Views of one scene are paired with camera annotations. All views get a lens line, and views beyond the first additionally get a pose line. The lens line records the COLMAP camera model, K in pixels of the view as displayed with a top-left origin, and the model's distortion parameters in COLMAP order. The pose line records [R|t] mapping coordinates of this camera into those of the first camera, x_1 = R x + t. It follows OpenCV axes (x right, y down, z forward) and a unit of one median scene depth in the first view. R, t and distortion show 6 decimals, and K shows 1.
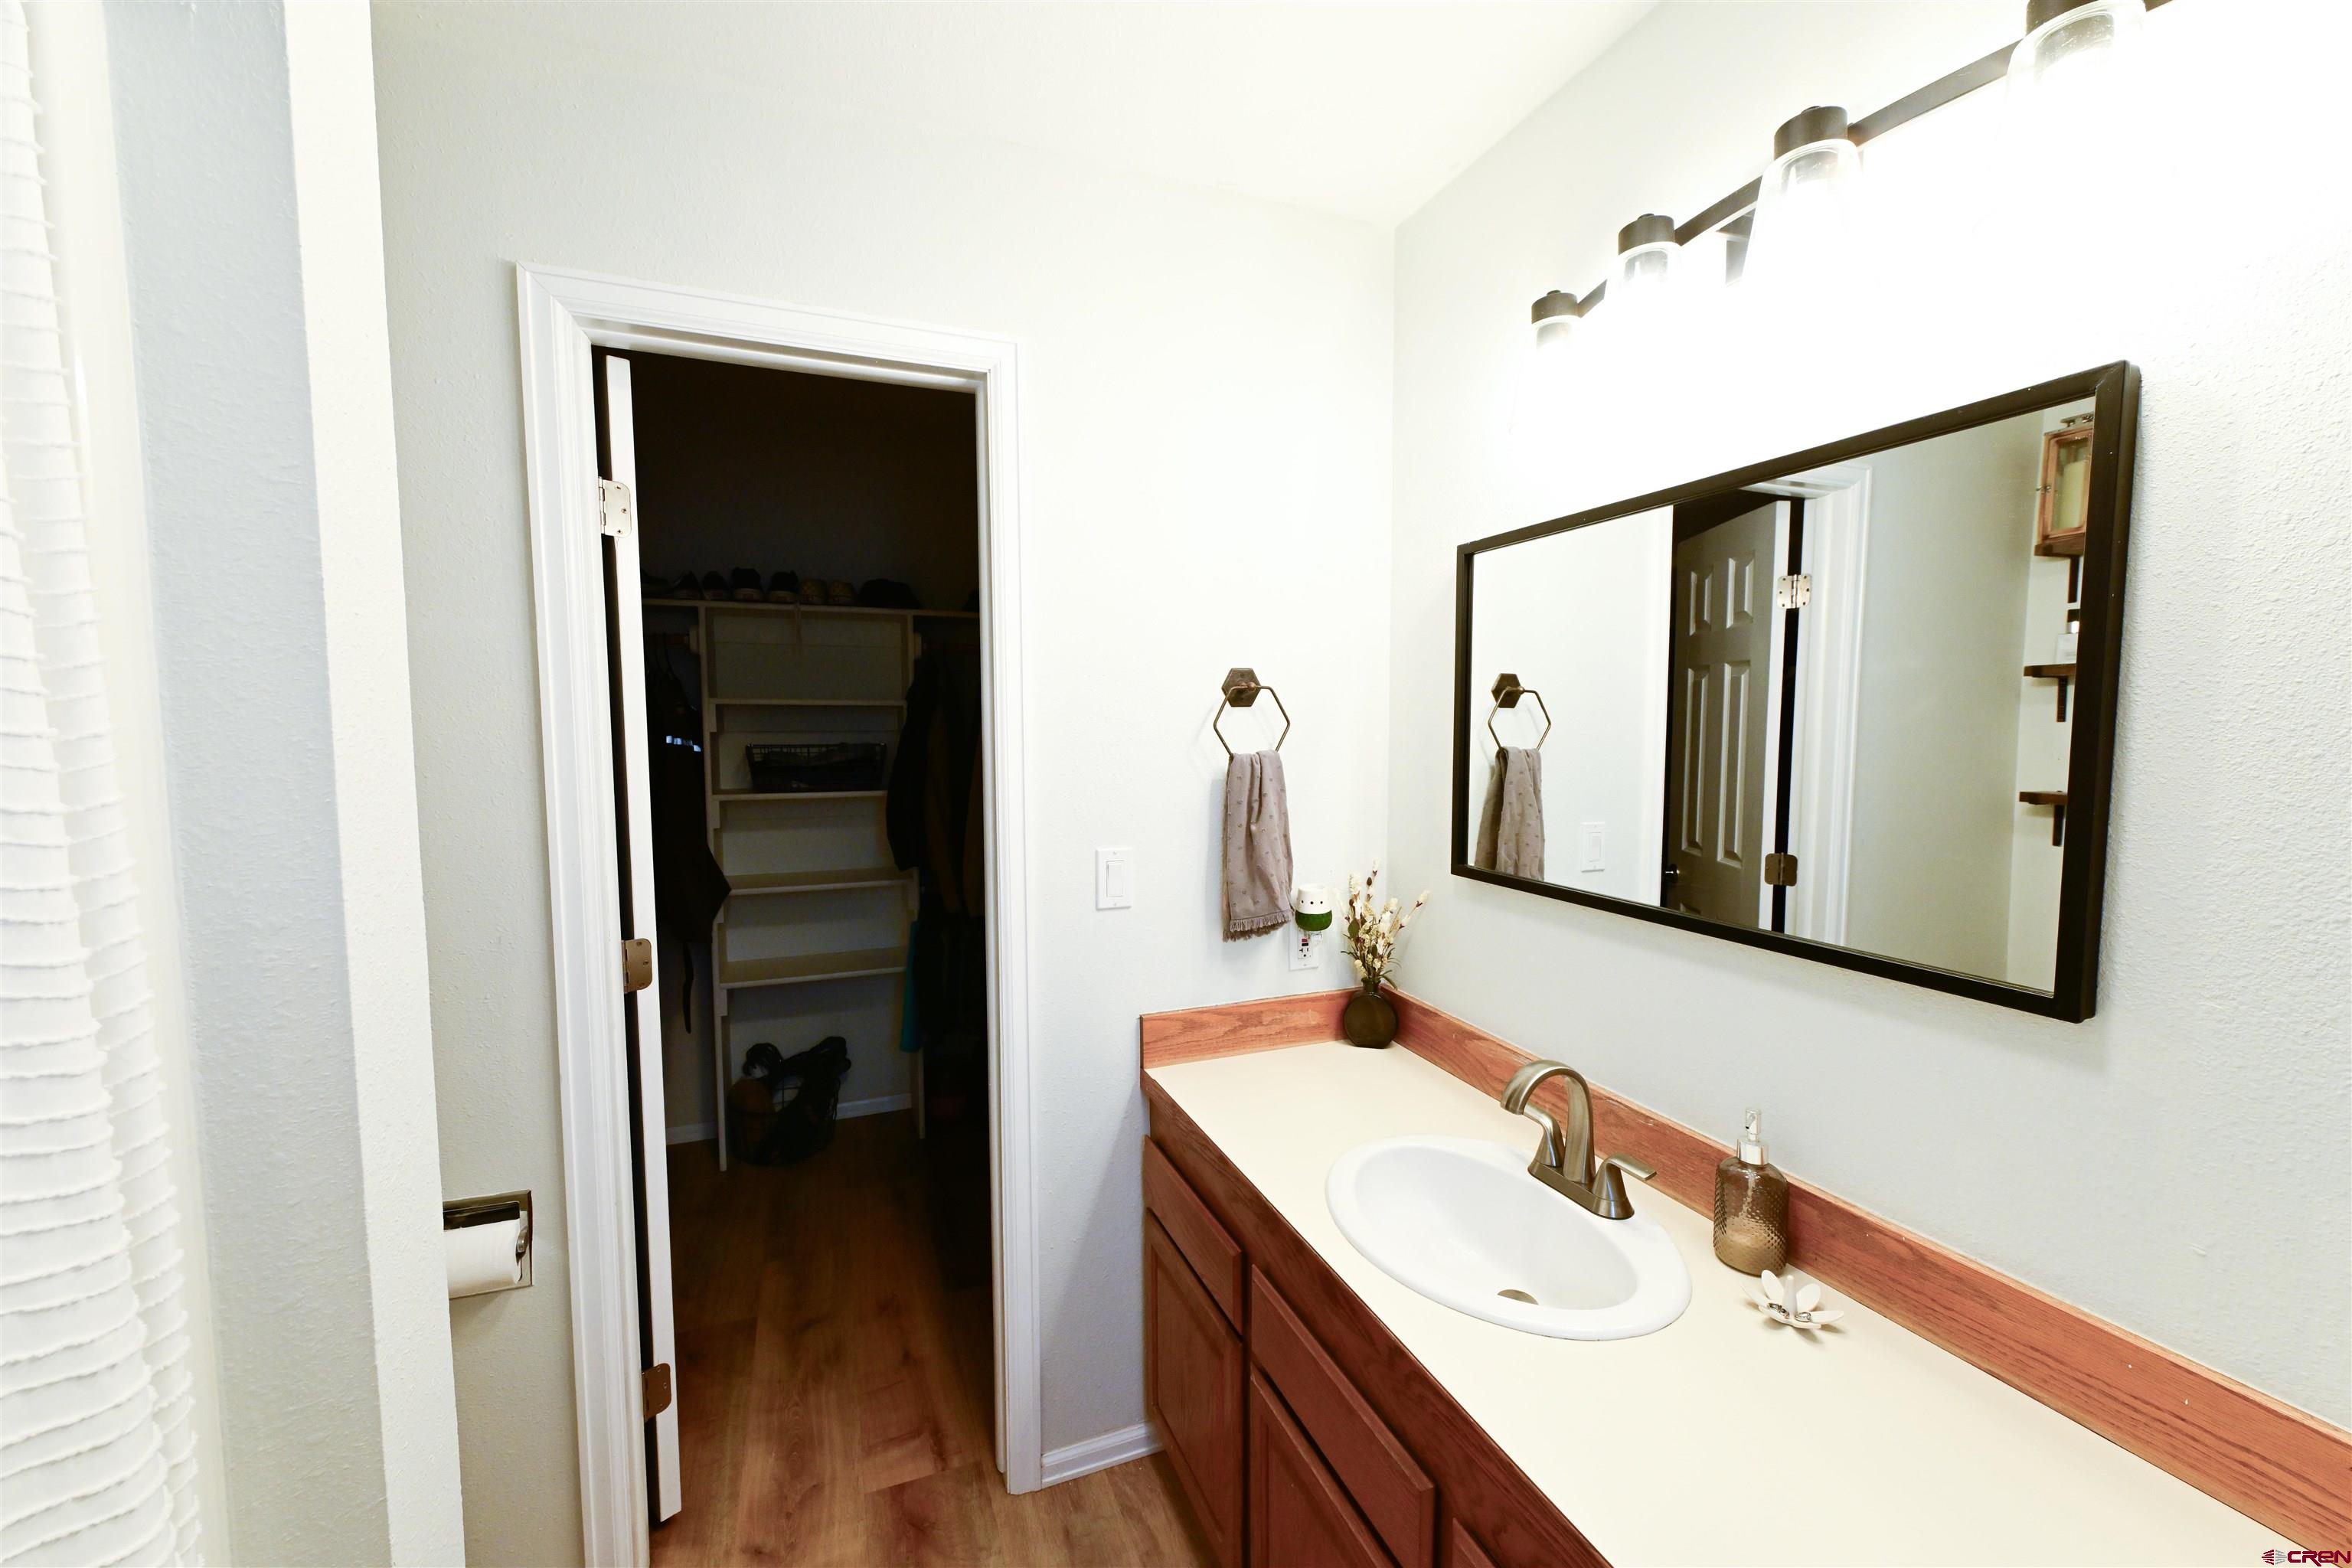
lens RADIAL K [[924.0, 0, 1184.4], [0, 924.0, 789.9], [0, 0, 1]] dist [0.001266, -0.000875]
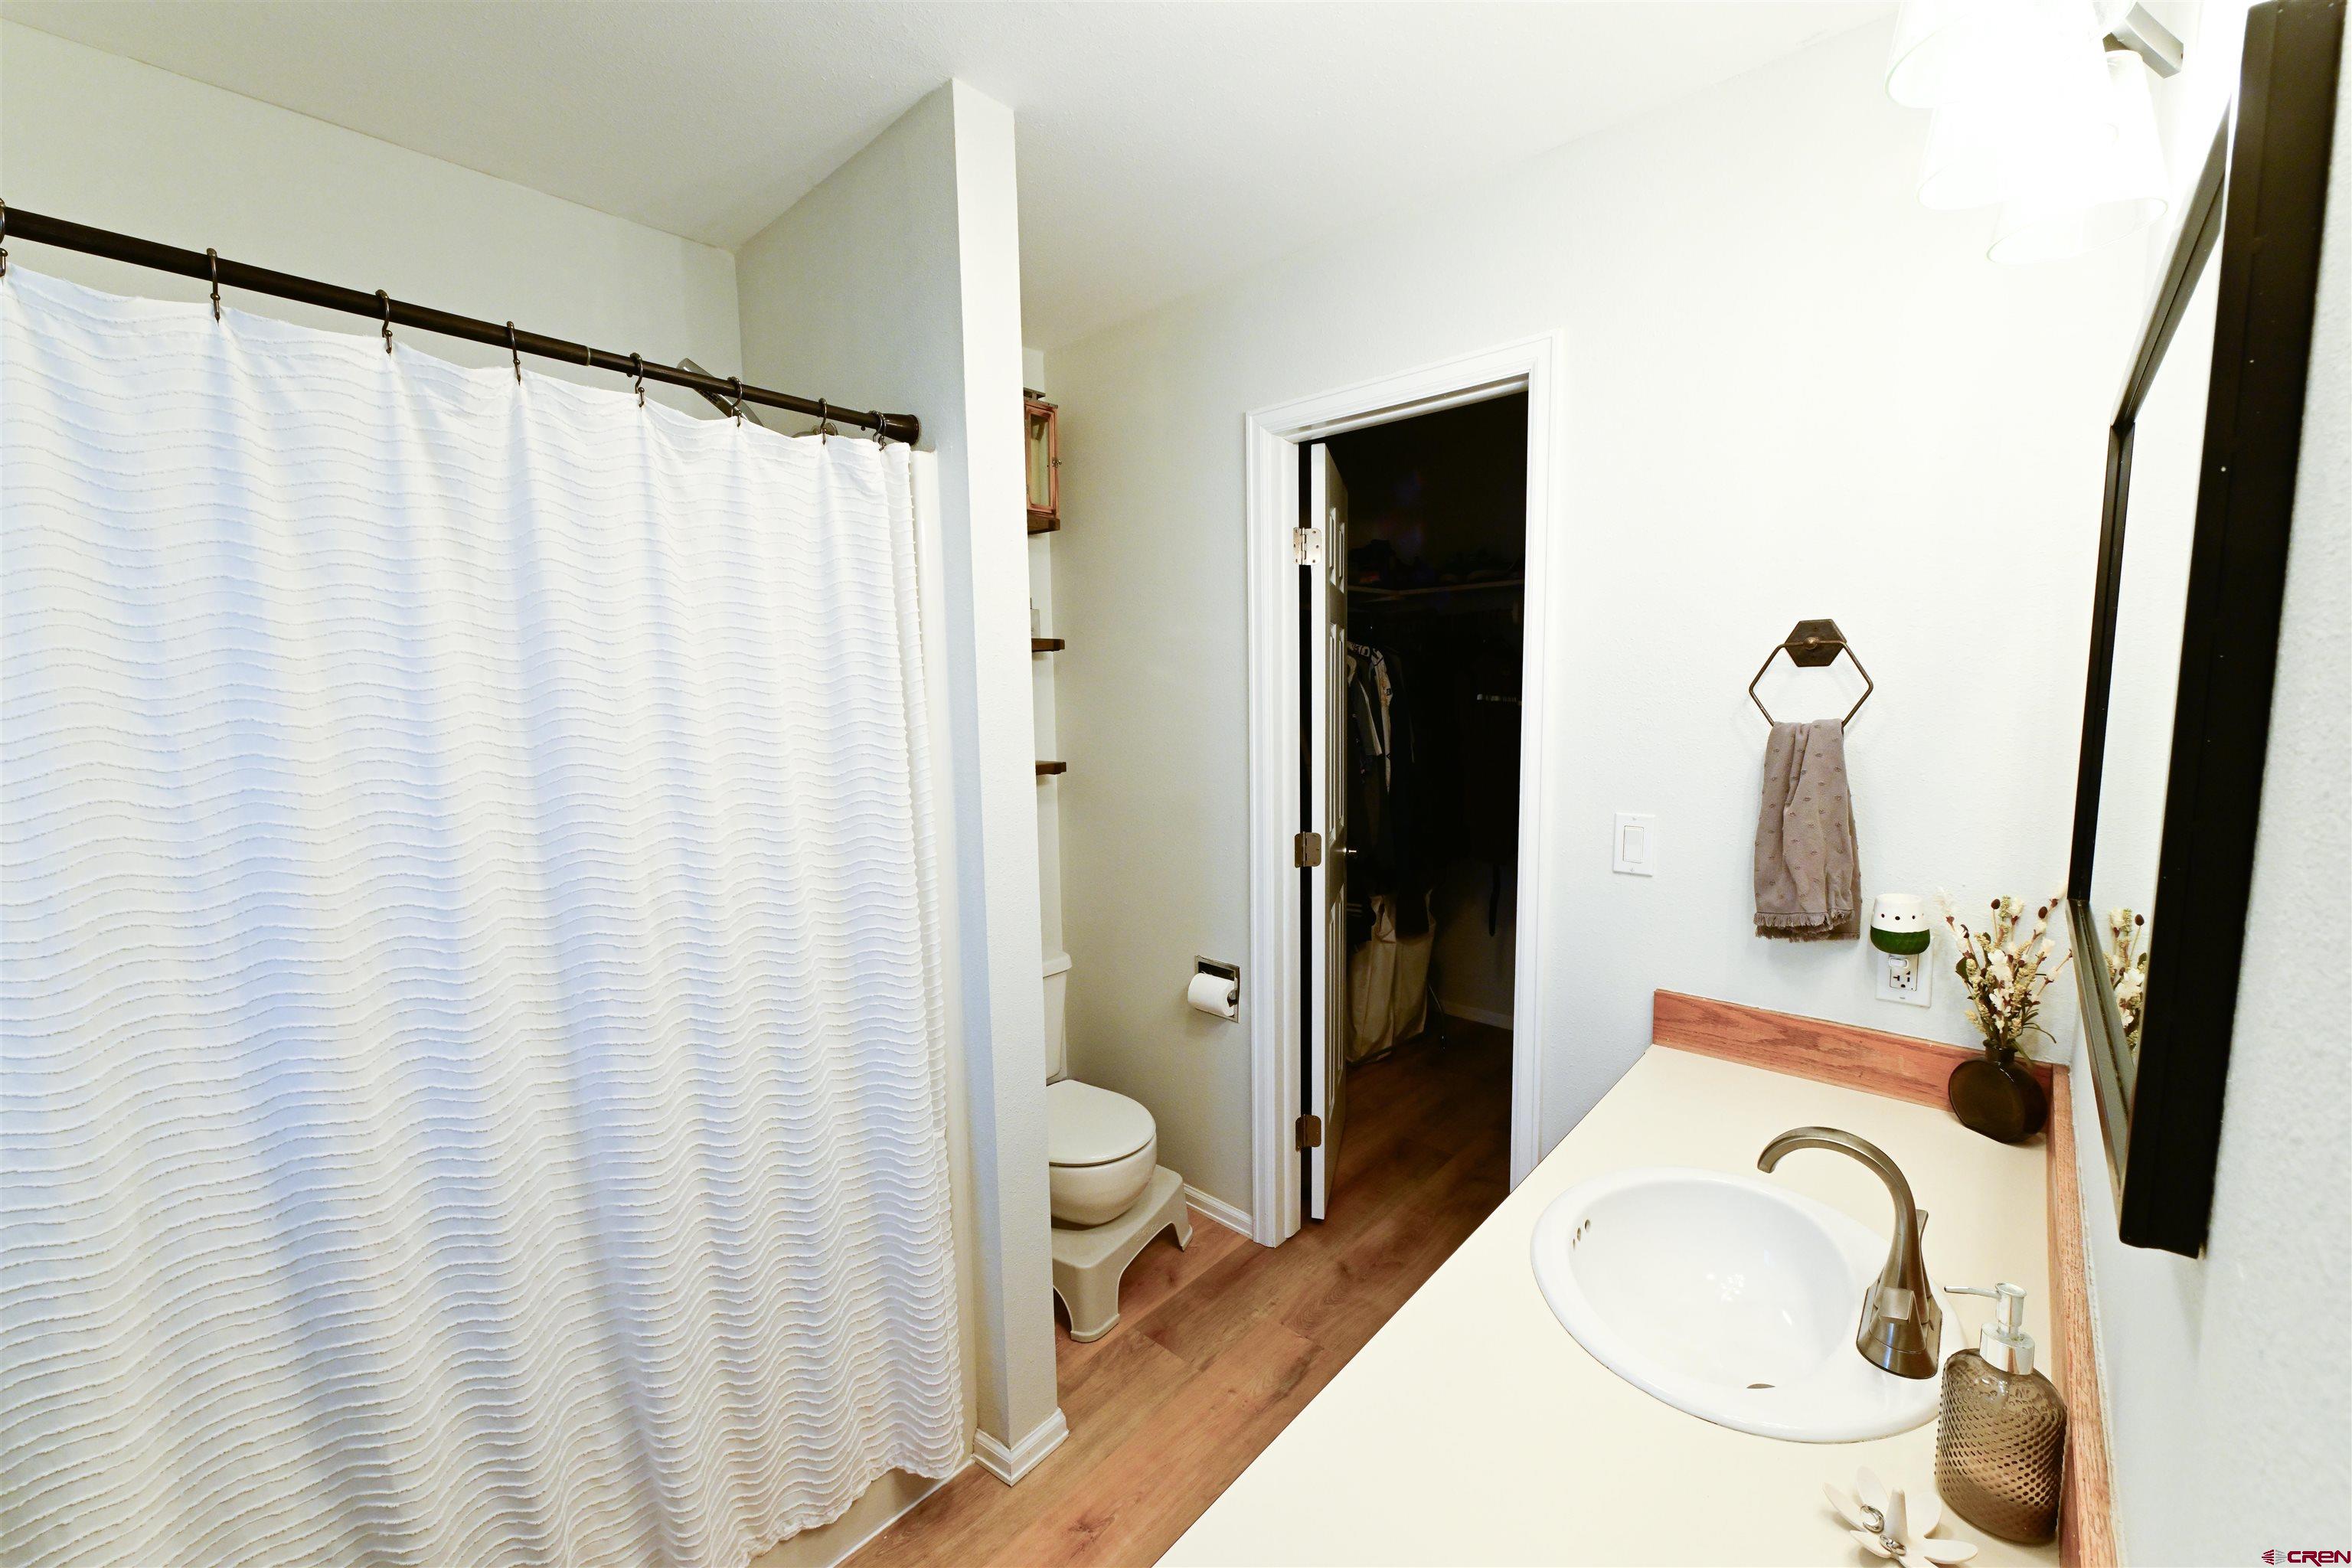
lens RADIAL K [[924.0, 0, 1173.7], [0, 924.0, 795.5], [0, 0, 1]] dist [0.001266, -0.000875]
pose [[0.436498, 0.101385, -0.893975, 0.564552], [-0.049997, 0.994829, 0.088411, -0.018400], [0.898315, 0.006104, 0.439310, 0.113878]]
